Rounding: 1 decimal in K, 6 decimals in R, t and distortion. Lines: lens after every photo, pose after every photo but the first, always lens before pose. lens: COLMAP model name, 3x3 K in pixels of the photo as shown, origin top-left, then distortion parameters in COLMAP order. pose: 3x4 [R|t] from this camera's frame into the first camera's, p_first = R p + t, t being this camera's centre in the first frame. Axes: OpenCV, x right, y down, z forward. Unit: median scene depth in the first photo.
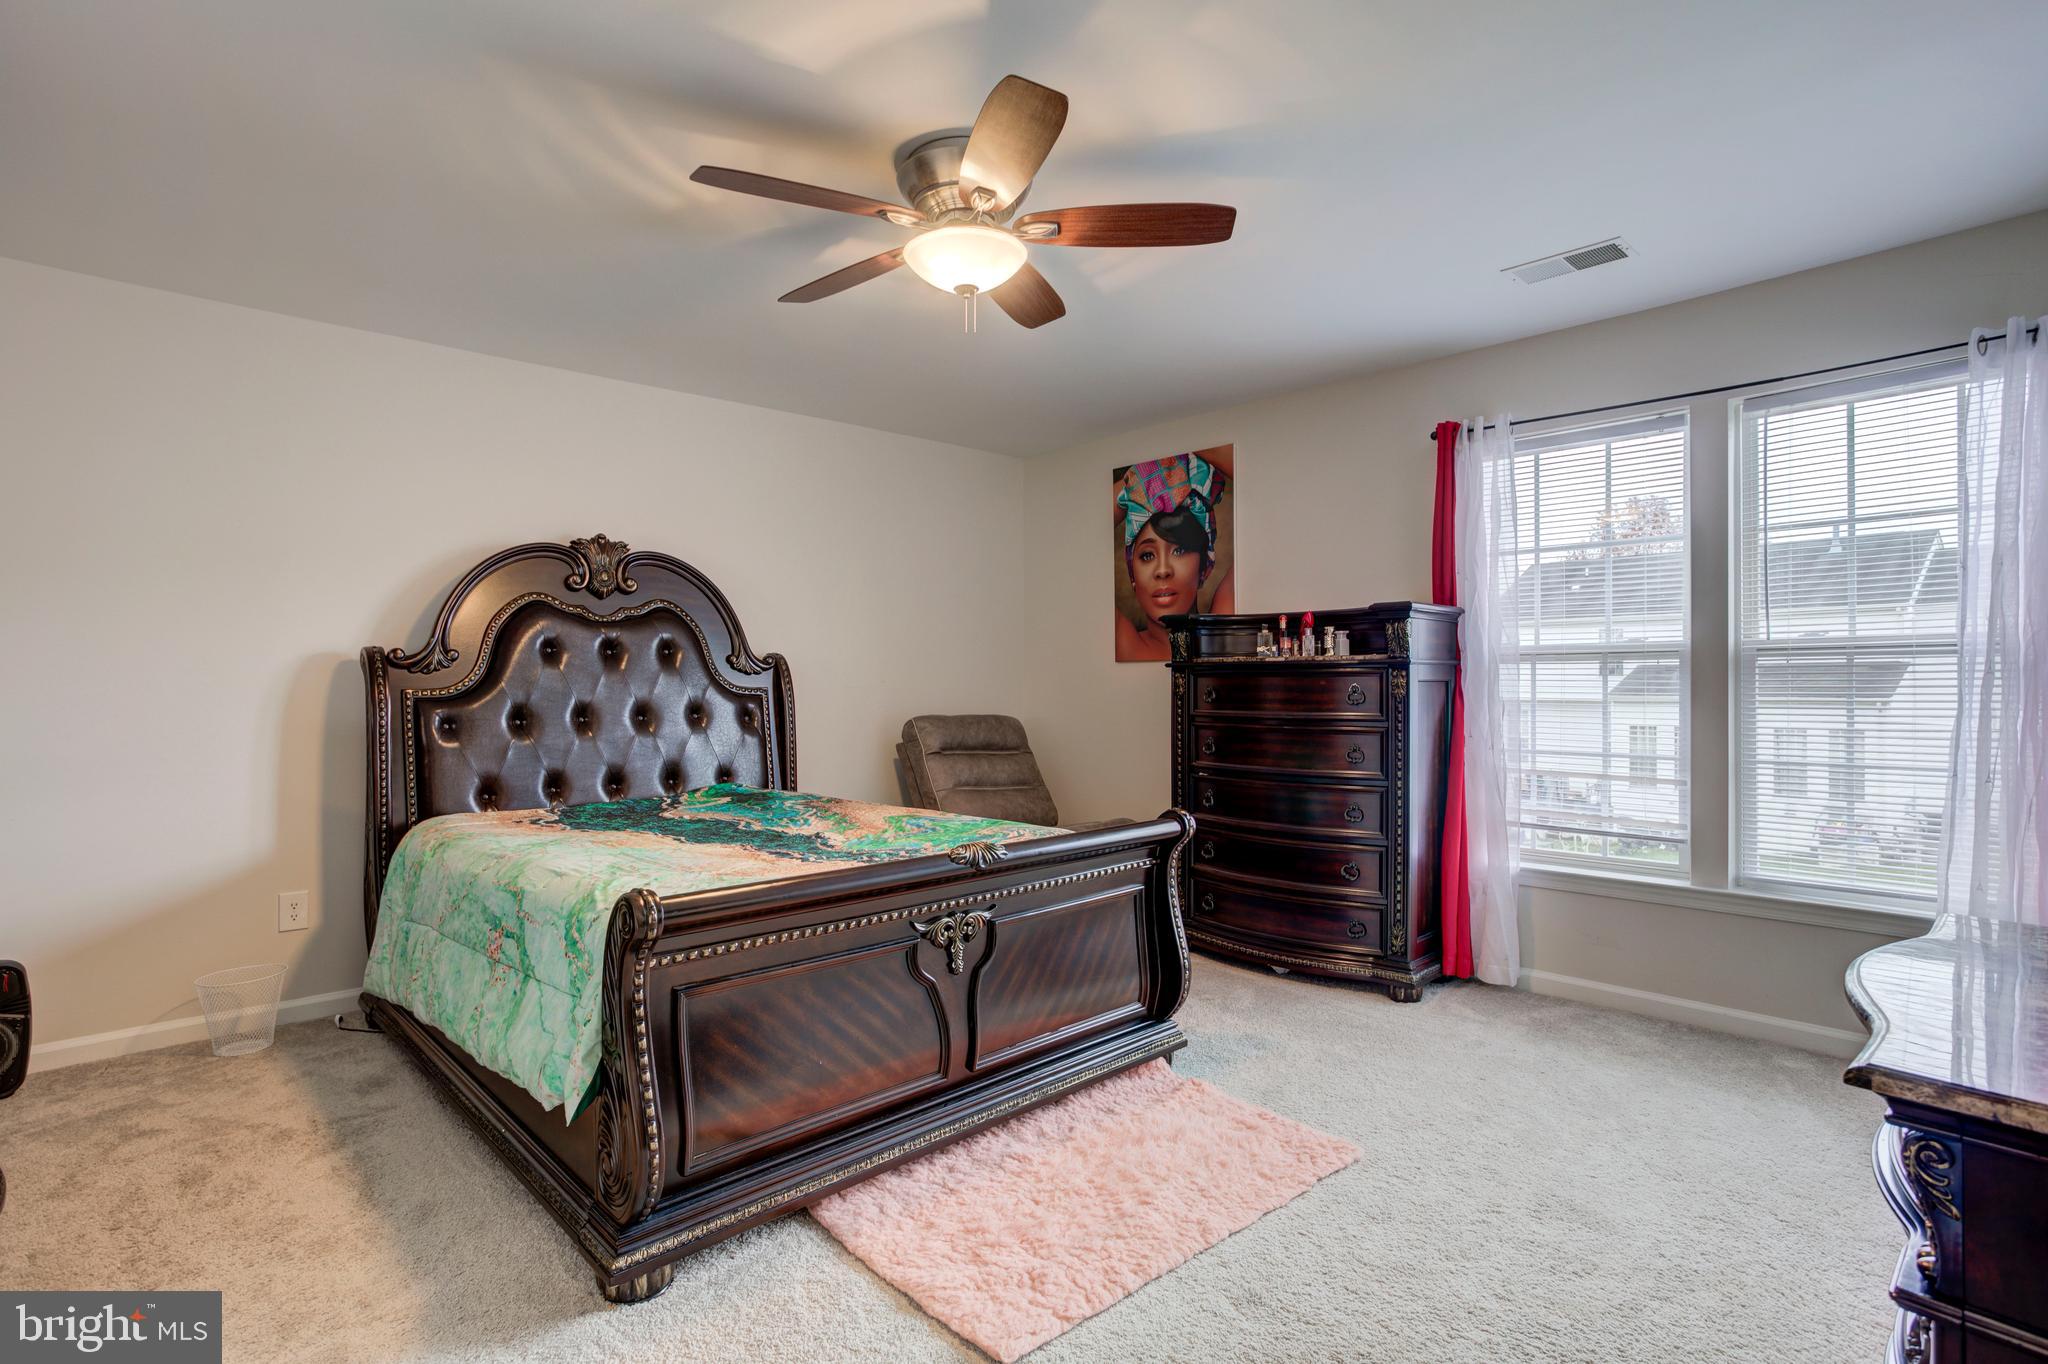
lens RADIAL K [[1008.9, 0, 1028.0], [0, 1008.9, 680.8], [0, 0, 1]] dist [-0.049988, 0.033978]
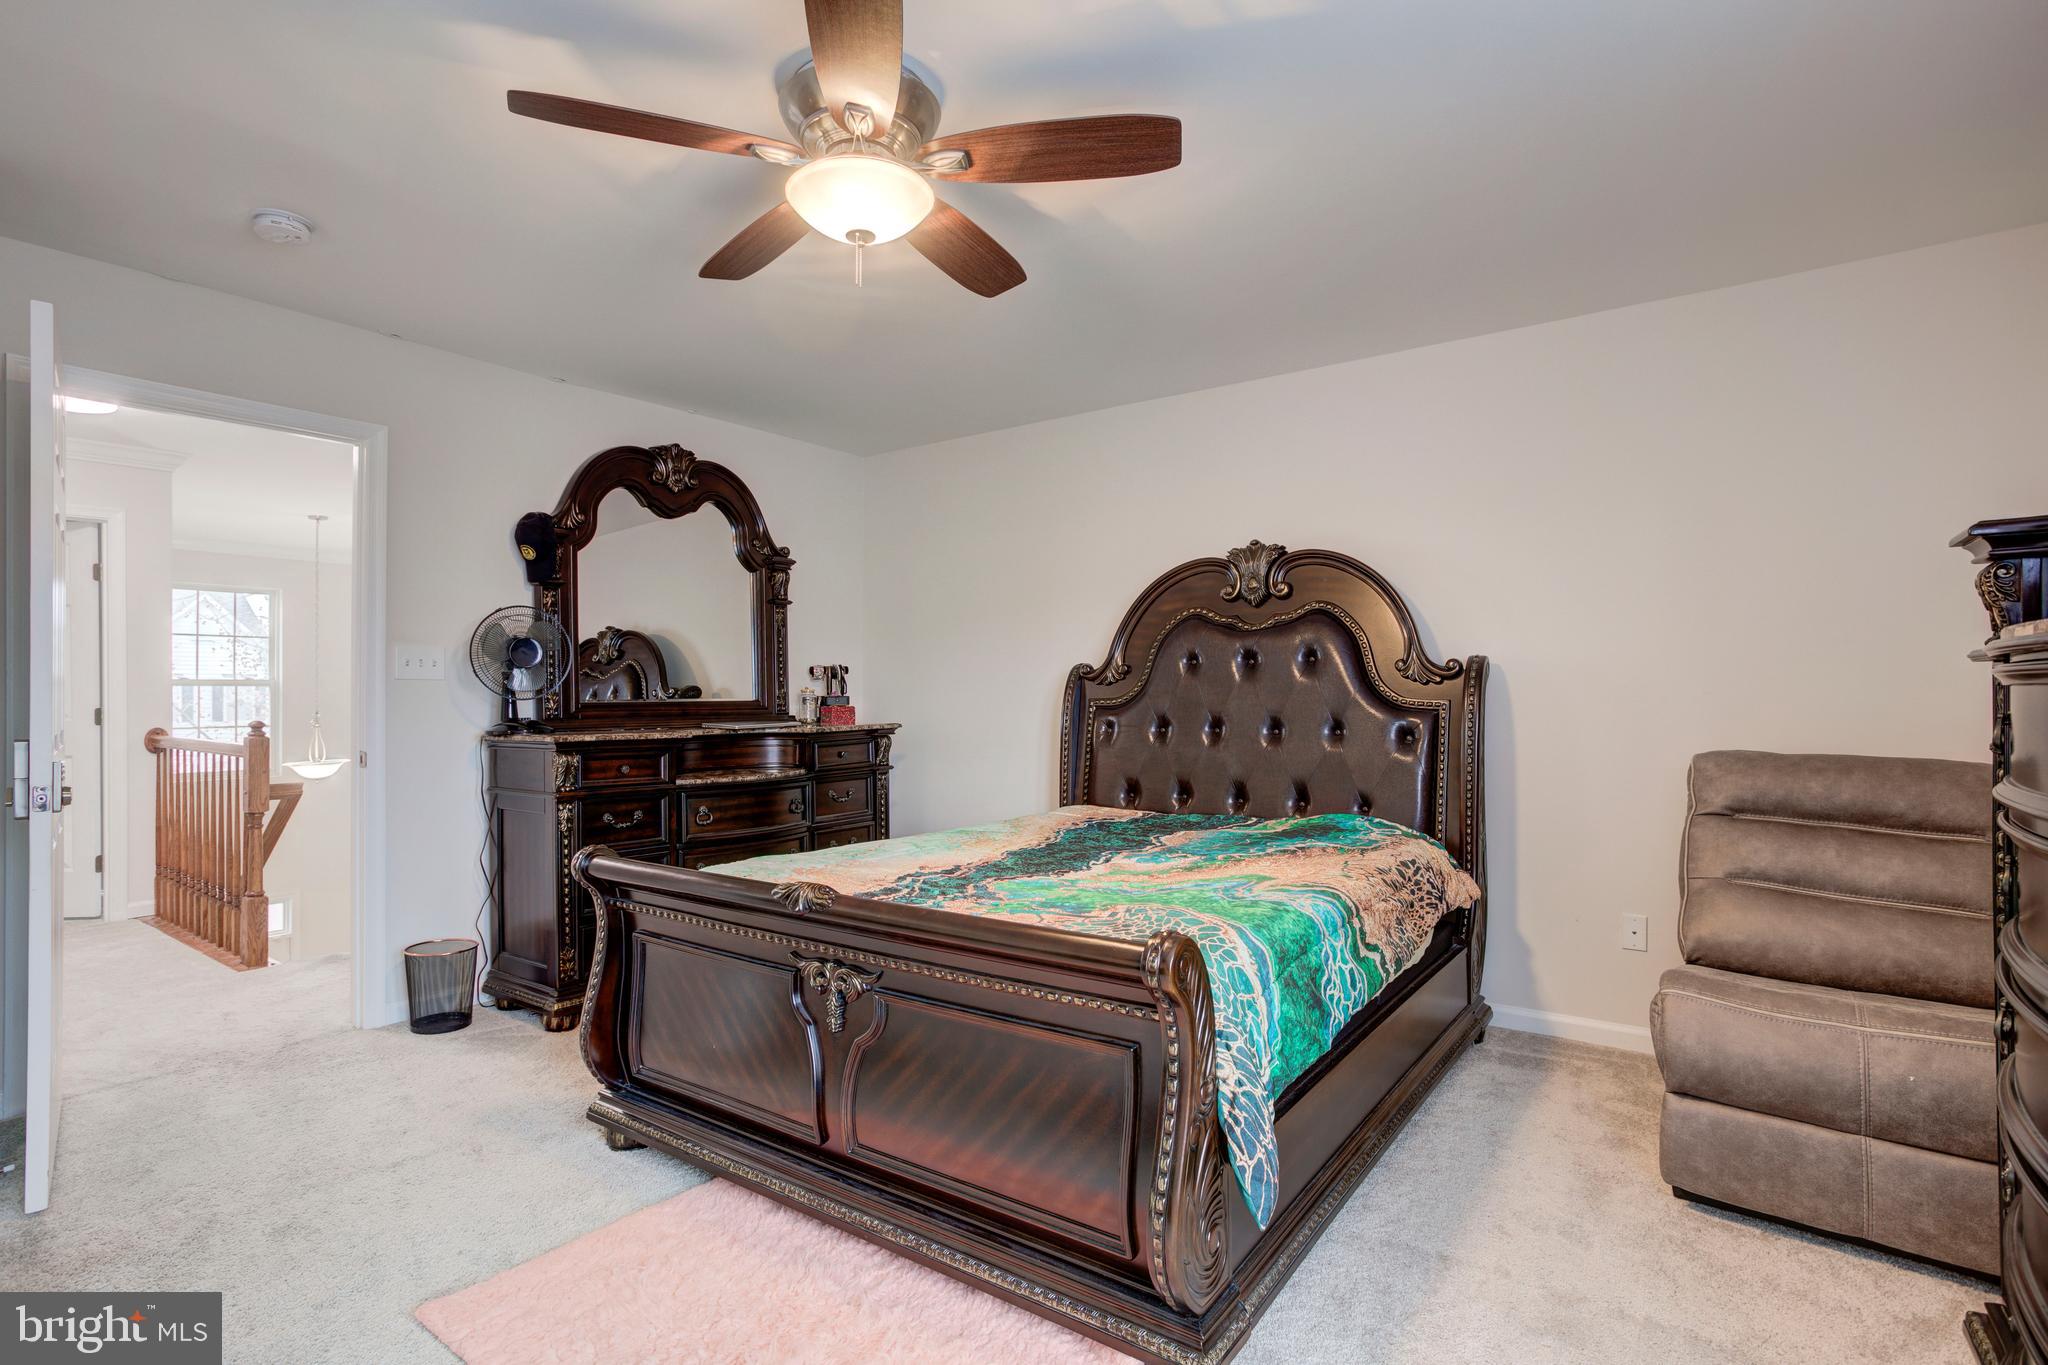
lens RADIAL K [[999.1, 0, 1024.0], [0, 999.1, 682.5], [0, 0, 1]] dist [-0.055545, 0.039328]
pose [[0.184702, -0.005069, -0.982781, 0.699679], [0.001857, 0.999987, -0.004809, -0.006415], [0.982793, -0.000937, 0.184709, 0.868377]]
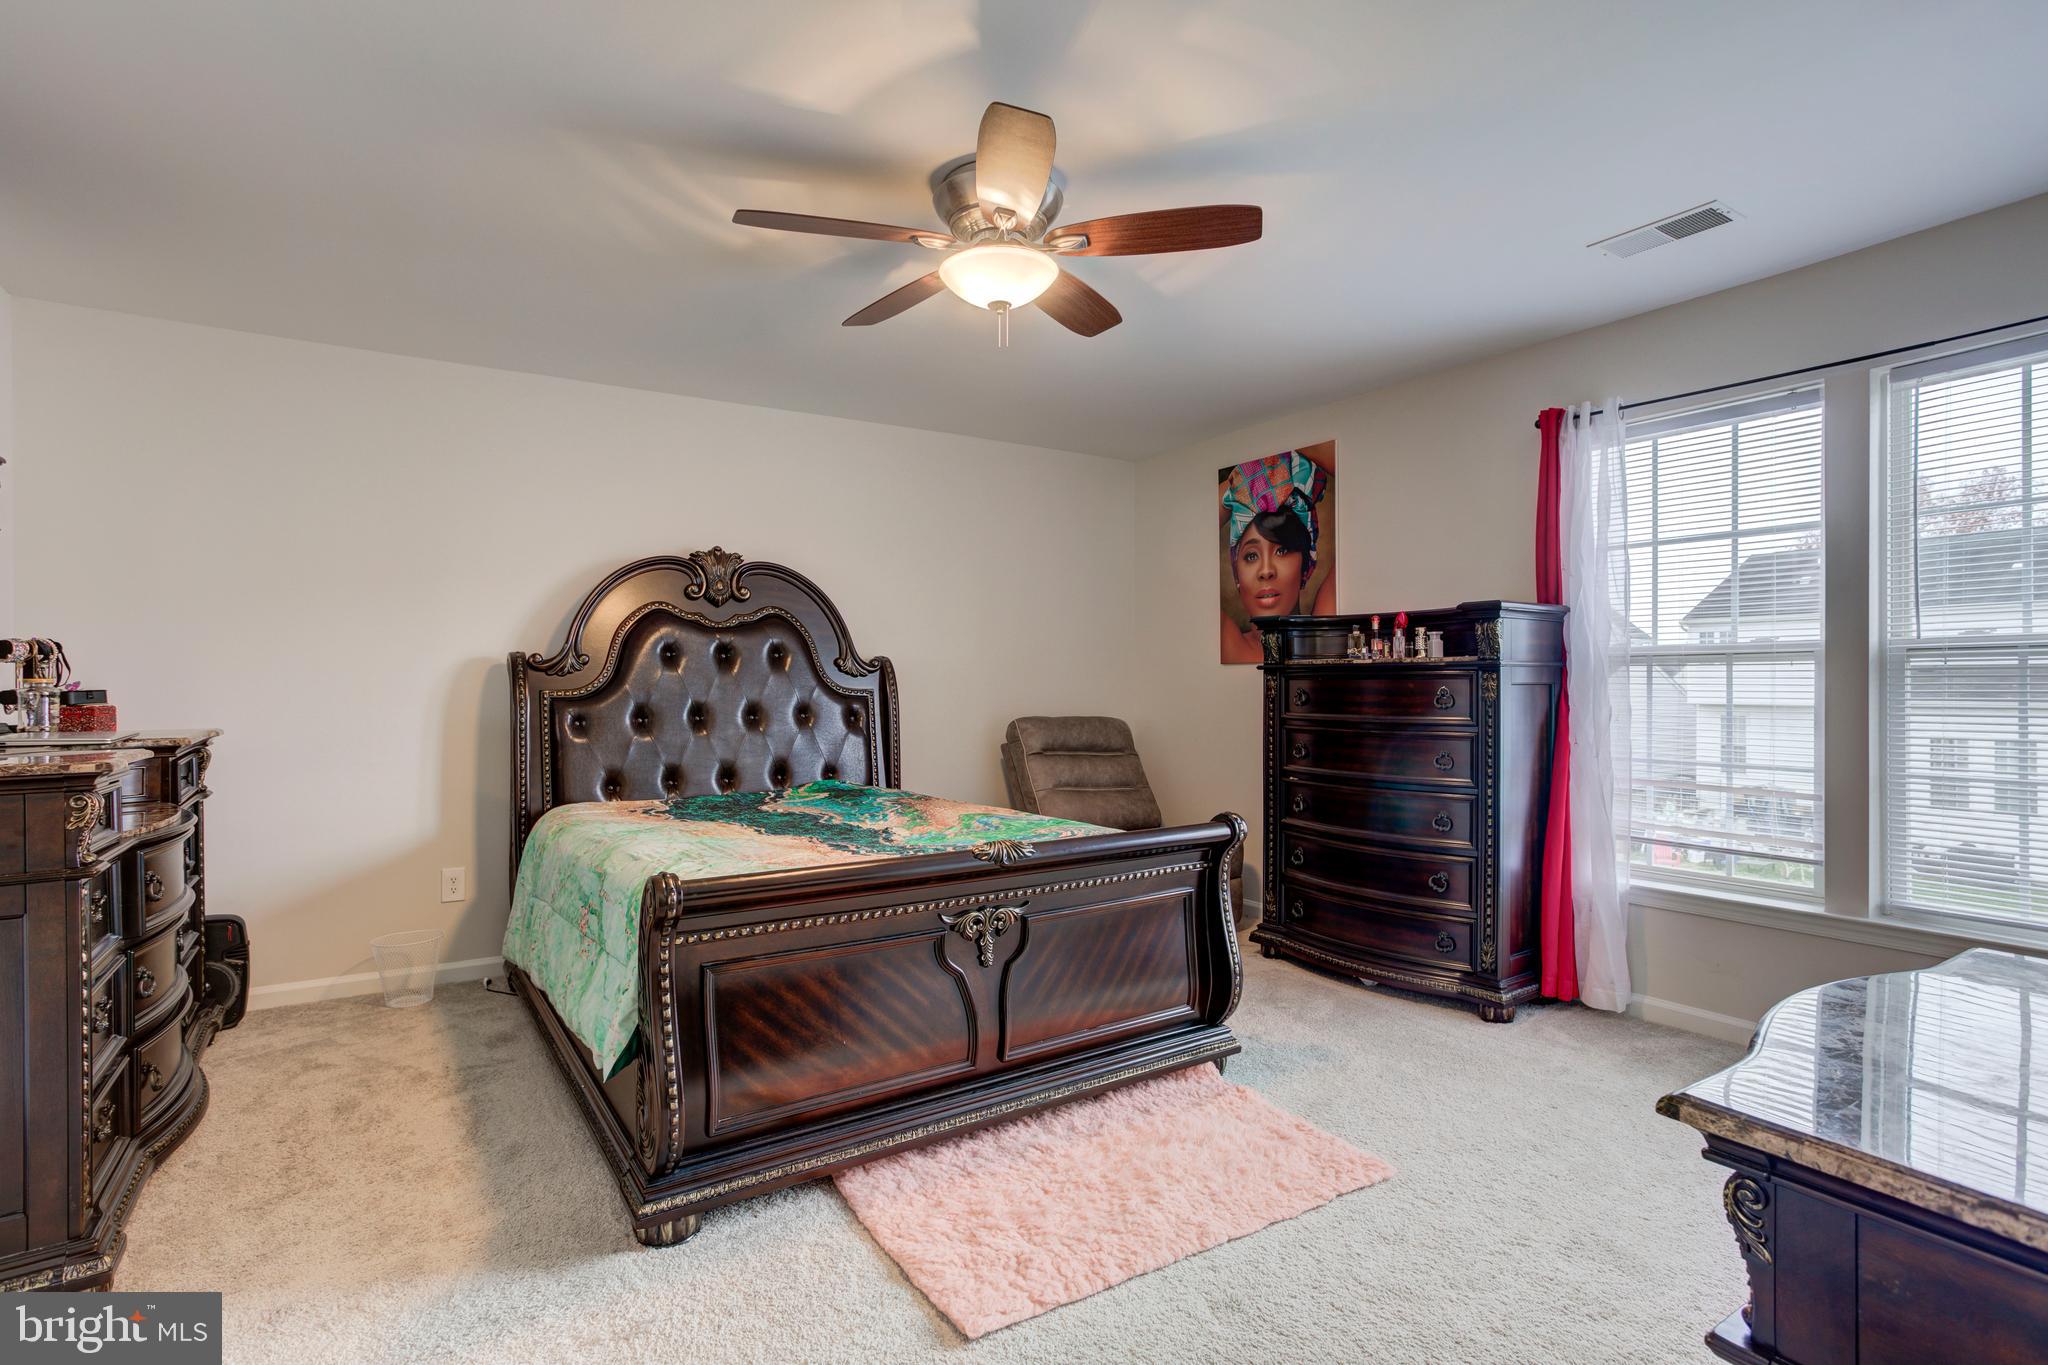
lens RADIAL K [[1008.9, 0, 1028.0], [0, 1008.9, 681.3], [0, 0, 1]] dist [-0.049988, 0.033978]
pose [[0.984837, 0.001264, -0.173476, 0.132369], [-0.001395, 0.999999, -0.000632, -0.001707], [0.173475, 0.000864, 0.984838, -0.012365]]
